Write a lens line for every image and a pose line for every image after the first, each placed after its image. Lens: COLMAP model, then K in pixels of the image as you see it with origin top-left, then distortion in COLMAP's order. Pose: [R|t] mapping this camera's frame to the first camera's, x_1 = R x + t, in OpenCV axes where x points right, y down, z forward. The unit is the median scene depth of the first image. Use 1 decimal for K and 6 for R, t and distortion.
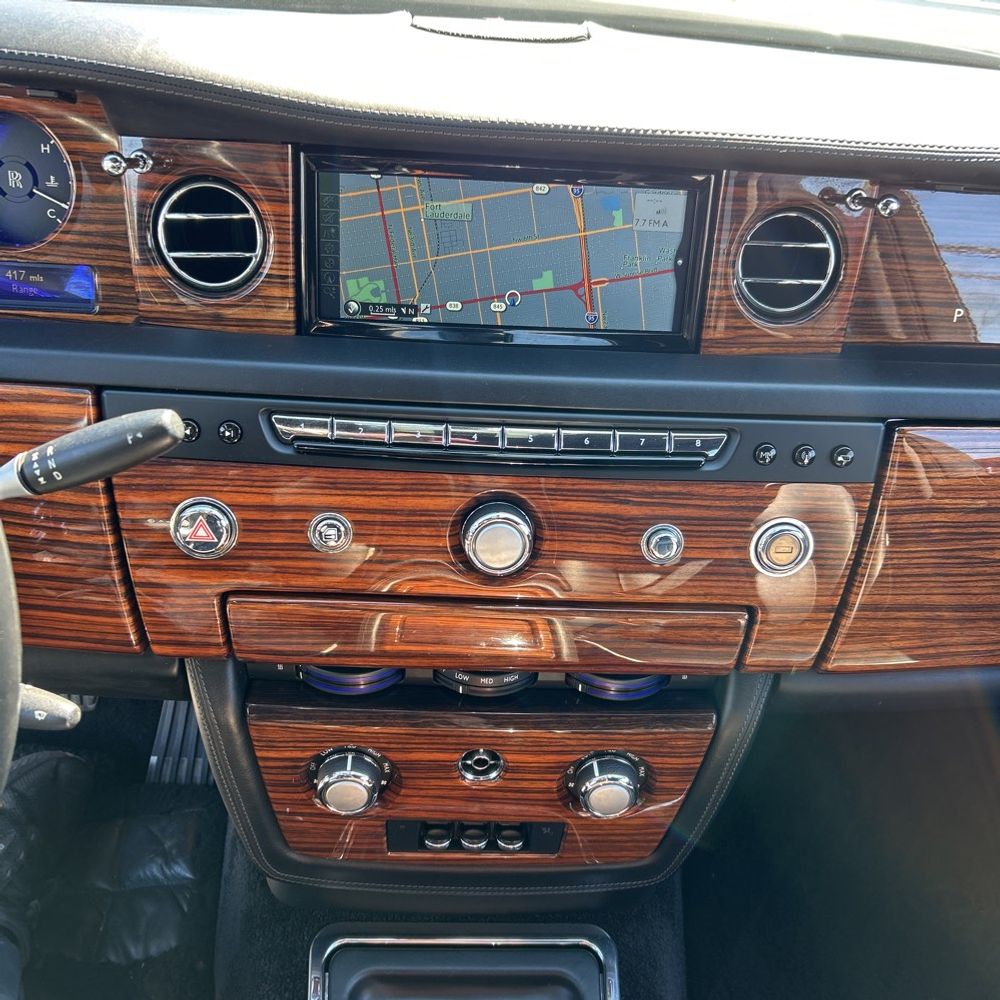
lens RADIAL K [[991.3, 0, 494.3], [0, 991.3, 501.8], [0, 0, 1]] dist [0.118573, -0.267911]
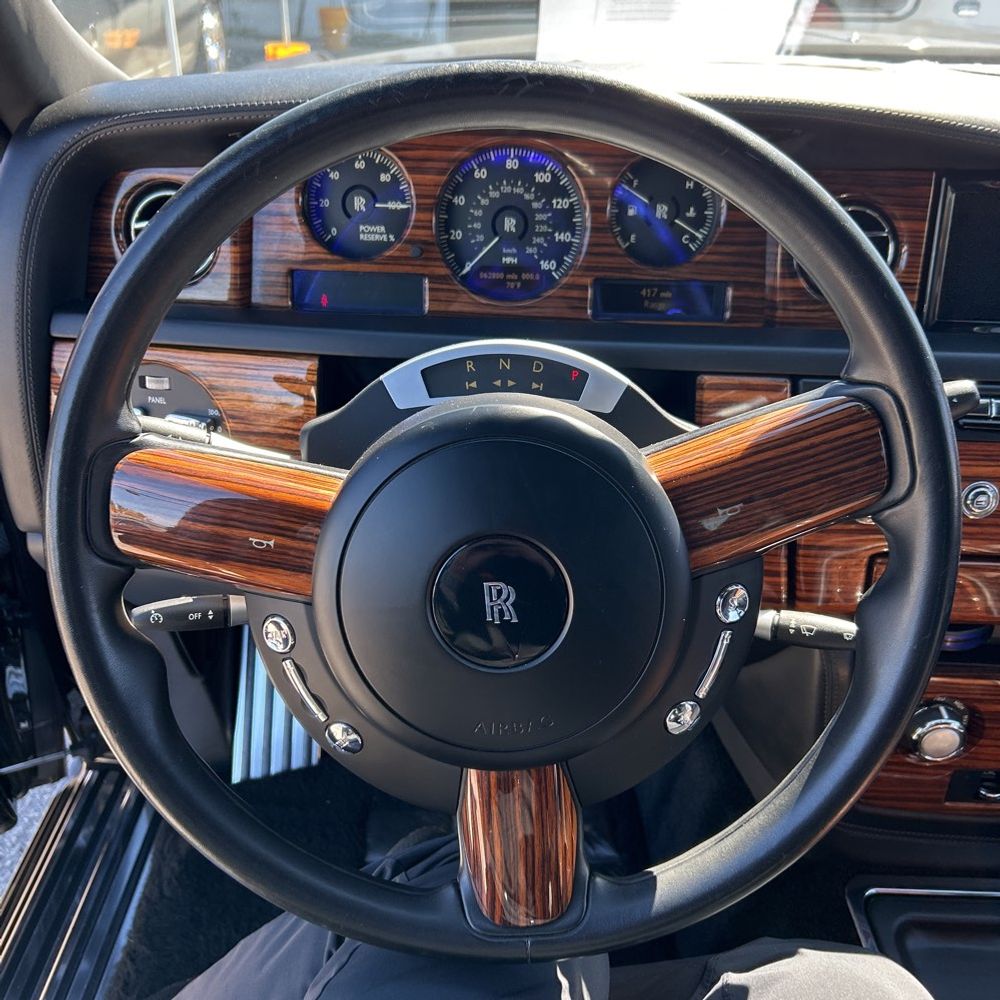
lens RADIAL K [[995.8, 0, 483.9], [0, 995.8, 503.2], [0, 0, 1]] dist [0.094993, -0.216750]
pose [[0.998206, -0.010598, -0.058926, -0.653564], [0.007282, 0.998393, -0.056201, 0.093998], [0.059427, 0.055671, 0.996679, -0.187096]]
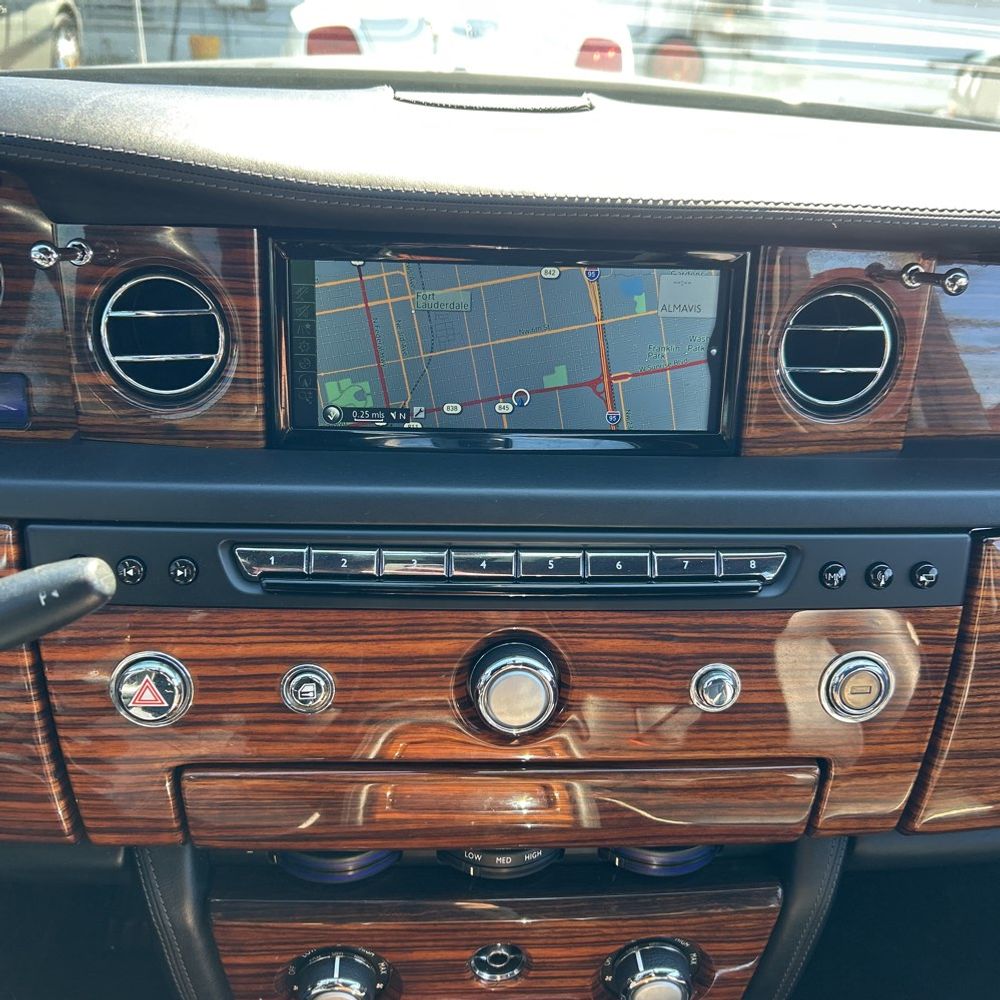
lens RADIAL K [[985.0, 0, 501.7], [0, 985.0, 489.3], [0, 0, 1]] dist [0.101948, -0.219449]
pose [[0.999301, -0.029503, 0.022973, -0.020389], [0.031612, 0.994721, -0.097622, -0.045745], [-0.019971, 0.098279, 0.994958, 0.172304]]
